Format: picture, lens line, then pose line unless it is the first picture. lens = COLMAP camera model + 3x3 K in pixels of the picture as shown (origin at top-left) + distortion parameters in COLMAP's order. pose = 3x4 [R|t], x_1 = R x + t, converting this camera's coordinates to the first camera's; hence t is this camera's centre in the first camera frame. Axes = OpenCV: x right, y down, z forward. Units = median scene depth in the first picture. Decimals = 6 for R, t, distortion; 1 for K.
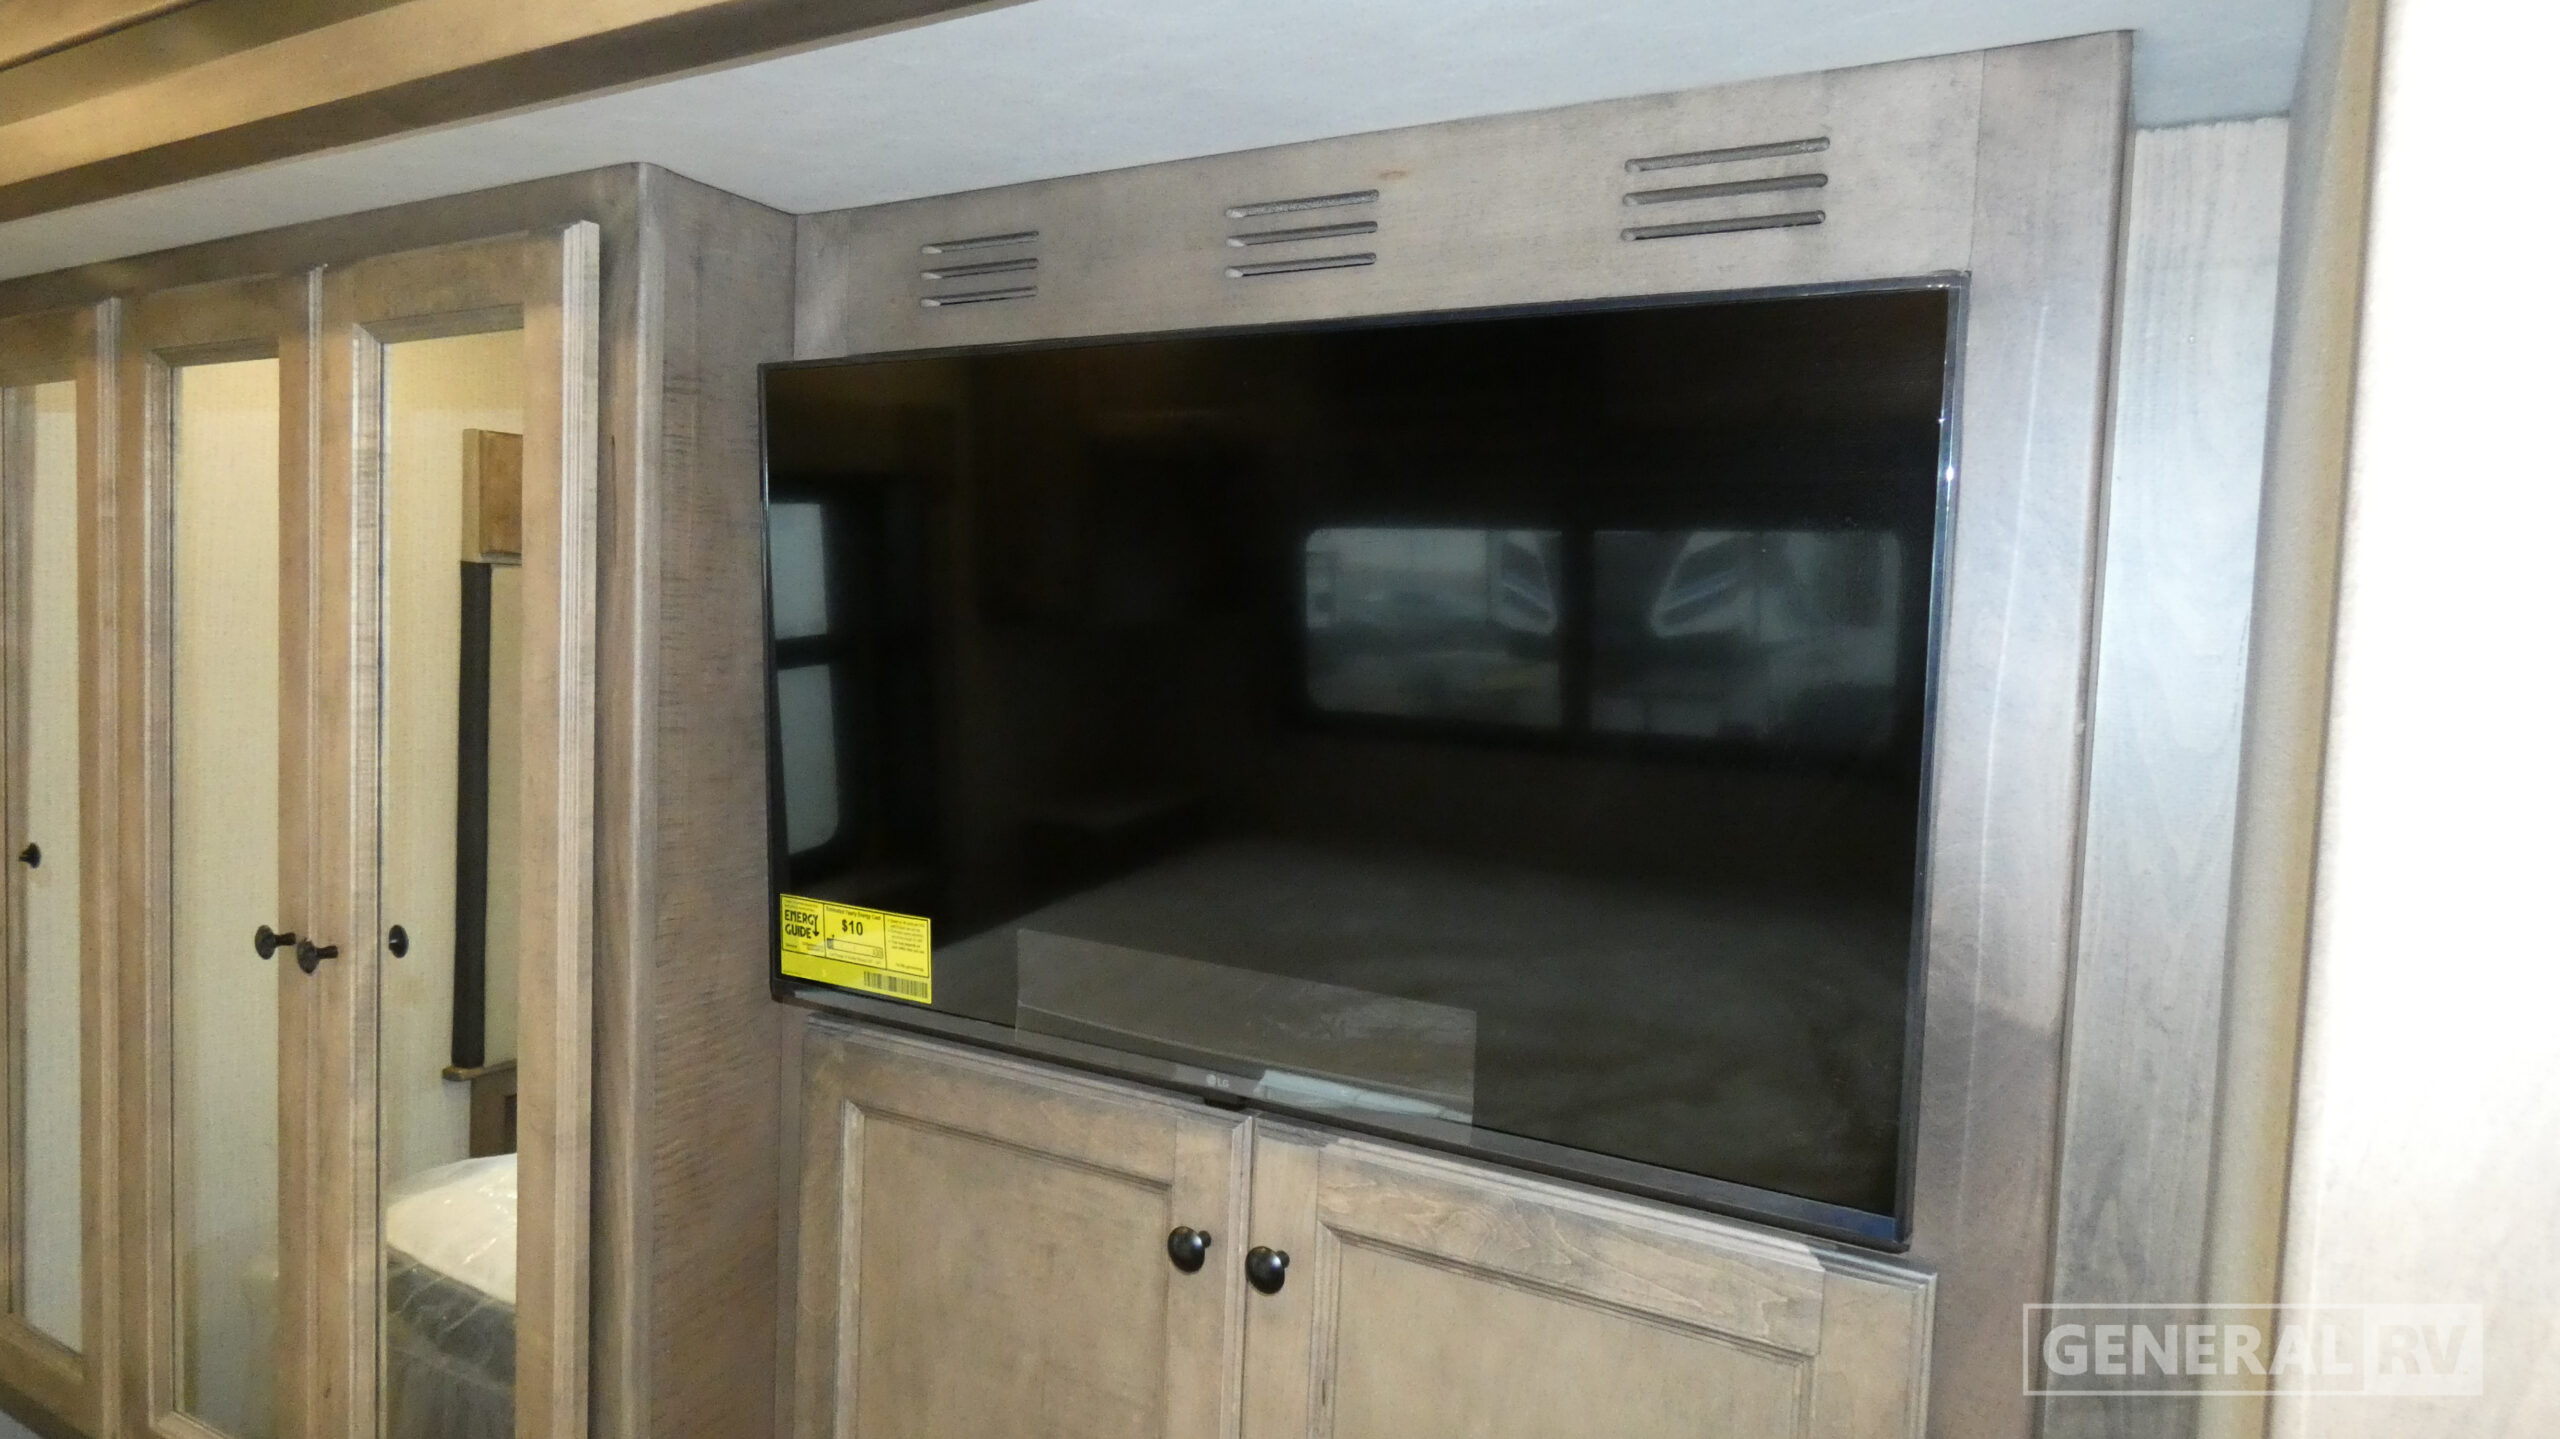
lens RADIAL K [[1546.7, 0, 1281.5], [0, 1546.7, 710.6], [0, 0, 1]] dist [0.000658, -0.000602]
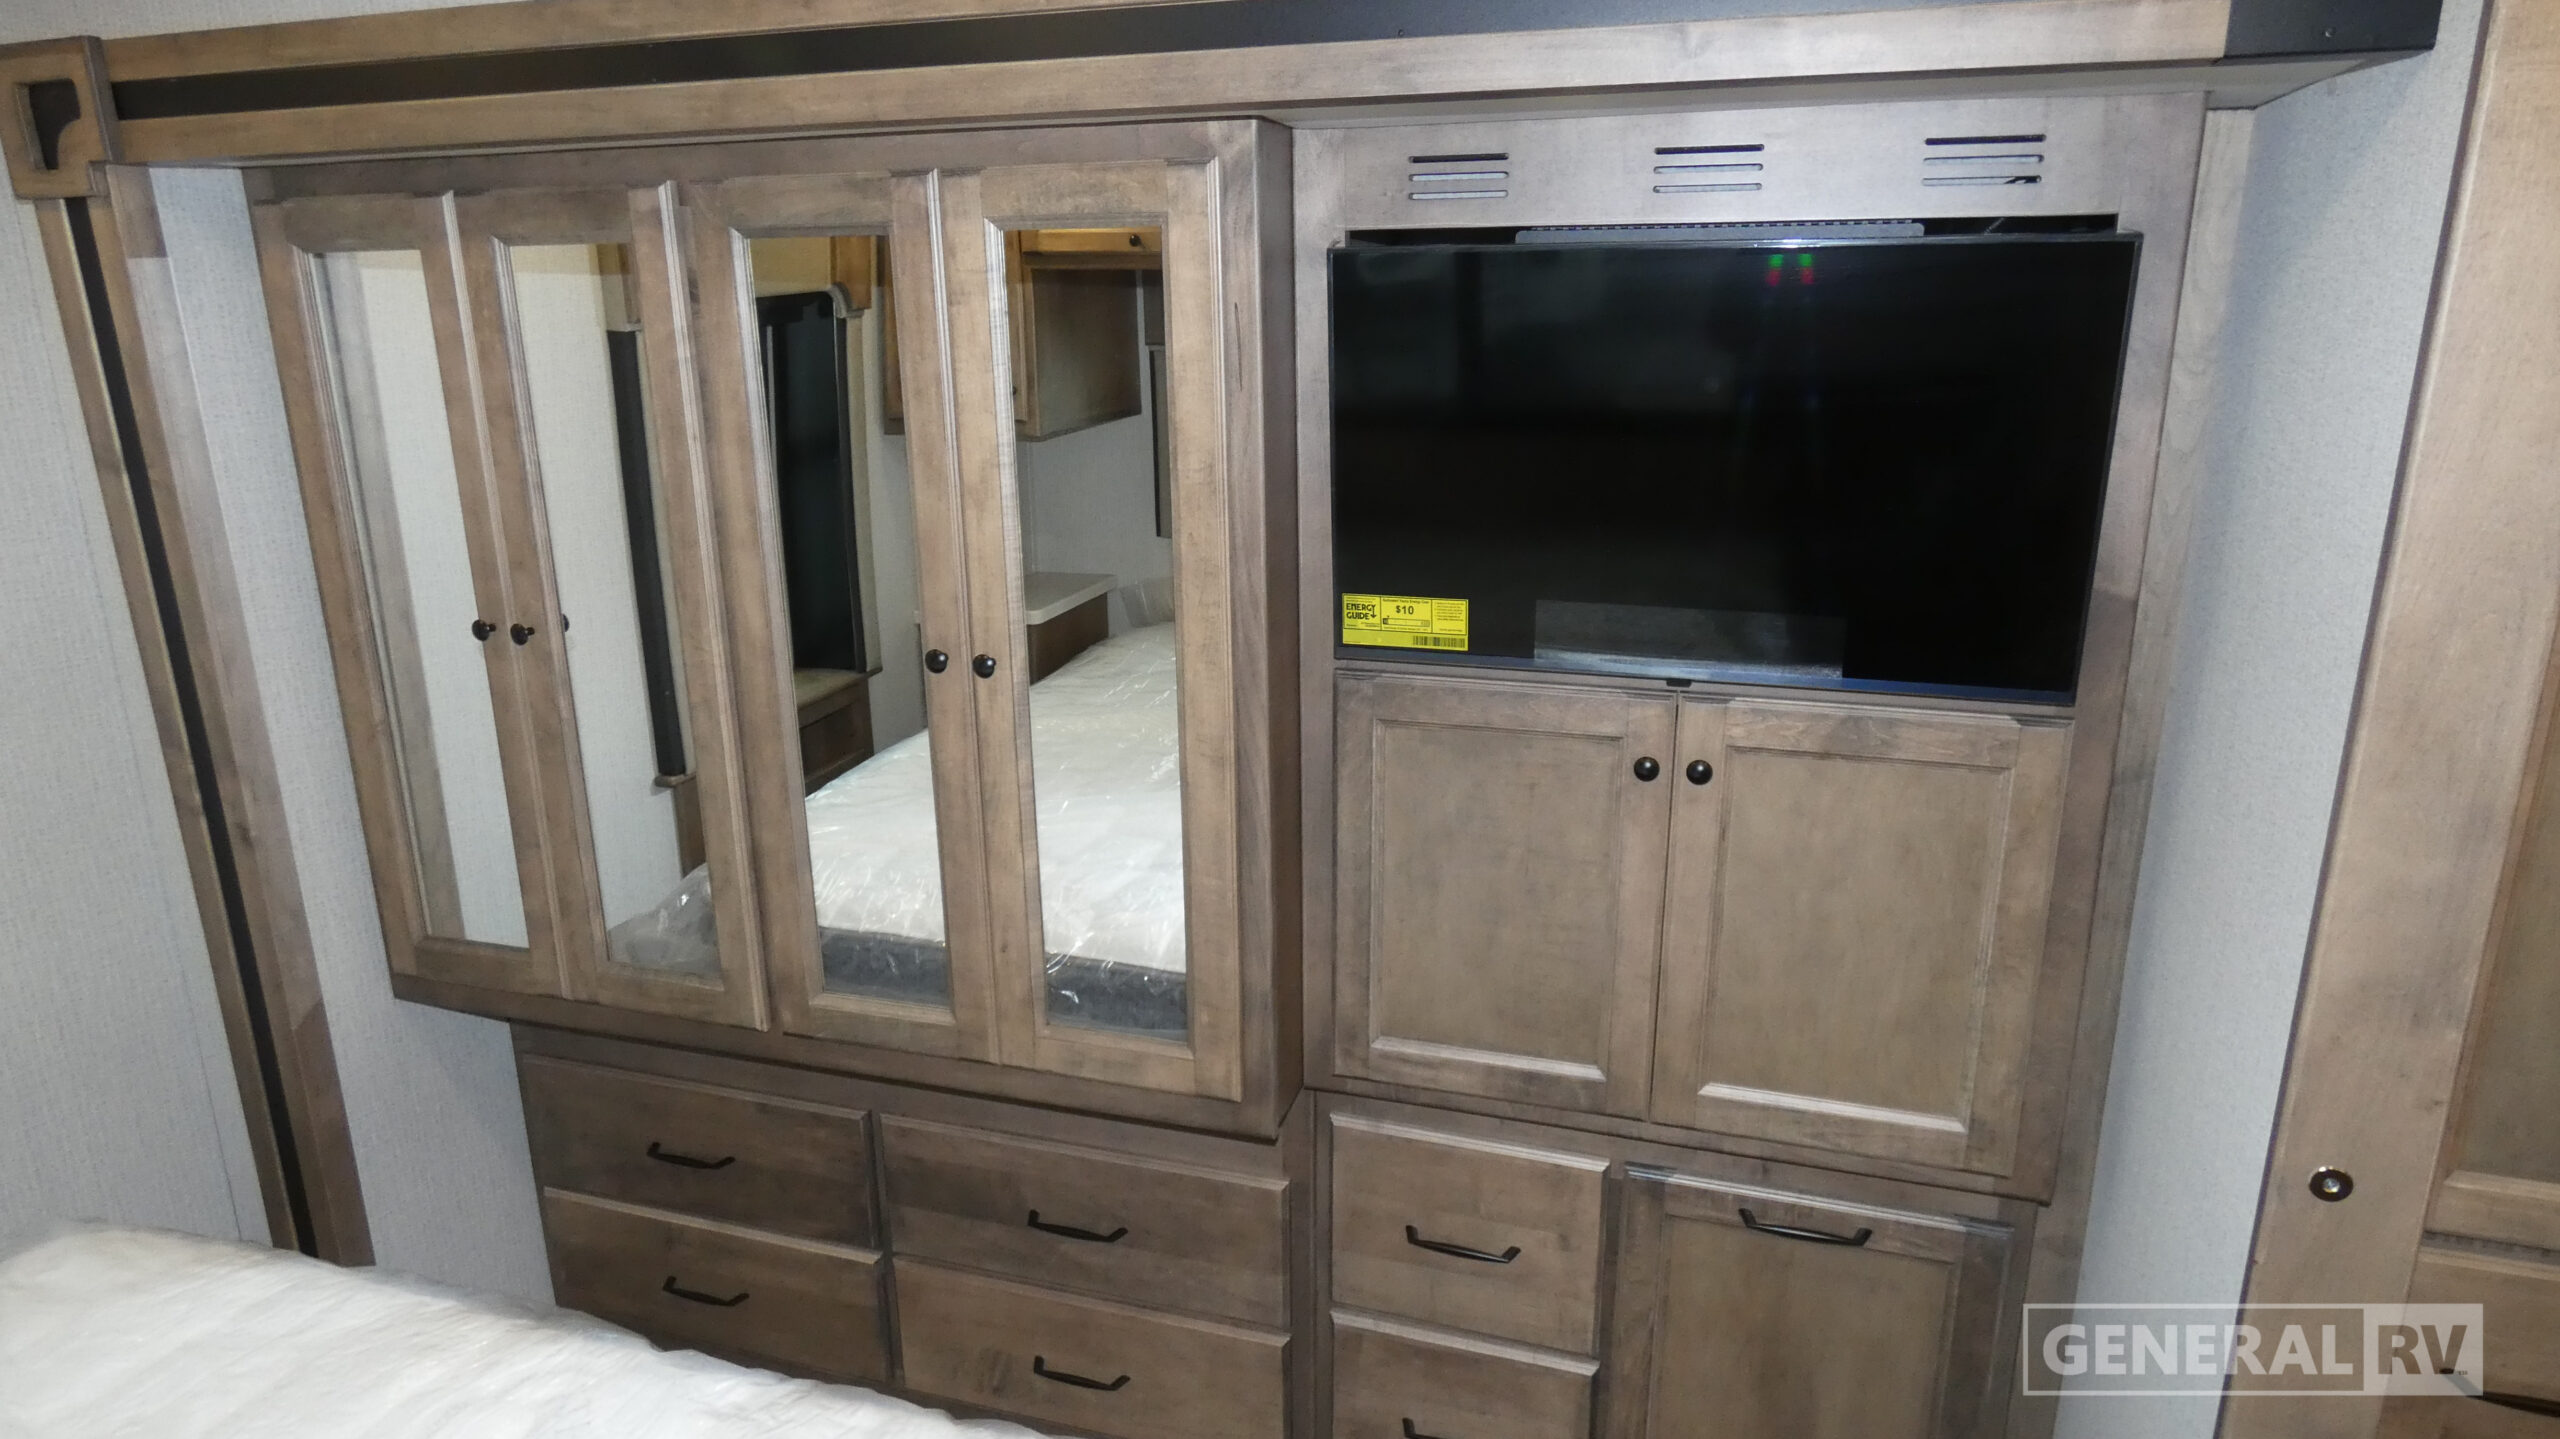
lens RADIAL K [[1546.7, 0, 1281.5], [0, 1546.7, 710.6], [0, 0, 1]] dist [0.000658, -0.000602]
pose [[0.973402, -0.104175, 0.204049, -0.786058], [0.058353, 0.974002, 0.218896, -0.125185], [-0.221548, -0.201167, 0.954174, -0.564456]]
